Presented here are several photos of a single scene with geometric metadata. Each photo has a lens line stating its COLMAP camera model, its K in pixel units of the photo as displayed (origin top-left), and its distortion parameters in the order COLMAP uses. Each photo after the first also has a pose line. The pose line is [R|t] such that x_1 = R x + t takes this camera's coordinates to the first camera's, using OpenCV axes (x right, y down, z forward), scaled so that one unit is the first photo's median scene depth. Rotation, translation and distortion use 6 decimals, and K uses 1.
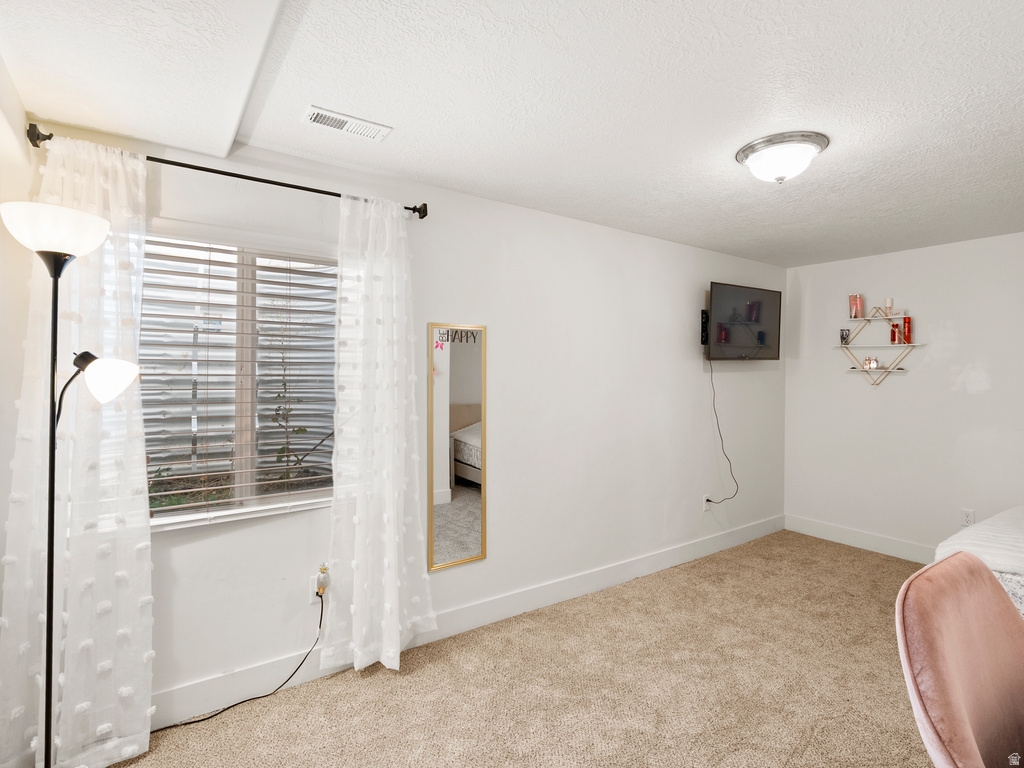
lens RADIAL K [[527.0, 0, 512.0], [0, 527.0, 384.0], [0, 0, 1]] dist [-0.005069, 0.006149]
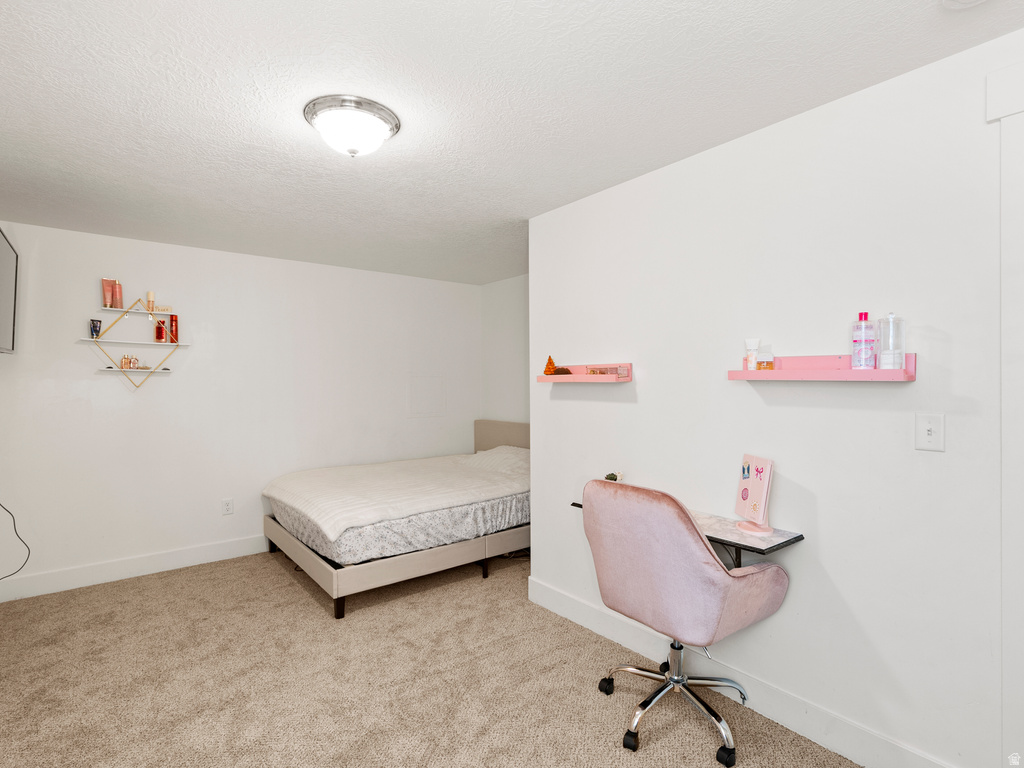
lens RADIAL K [[527.0, 0, 512.0], [0, 527.0, 384.0], [0, 0, 1]] dist [-0.005069, 0.006149]
pose [[-0.076322, -0.011937, 0.997012, -0.247383], [0.019654, 0.999716, 0.013474, -0.002685], [-0.996890, 0.020623, -0.076066, 0.461095]]
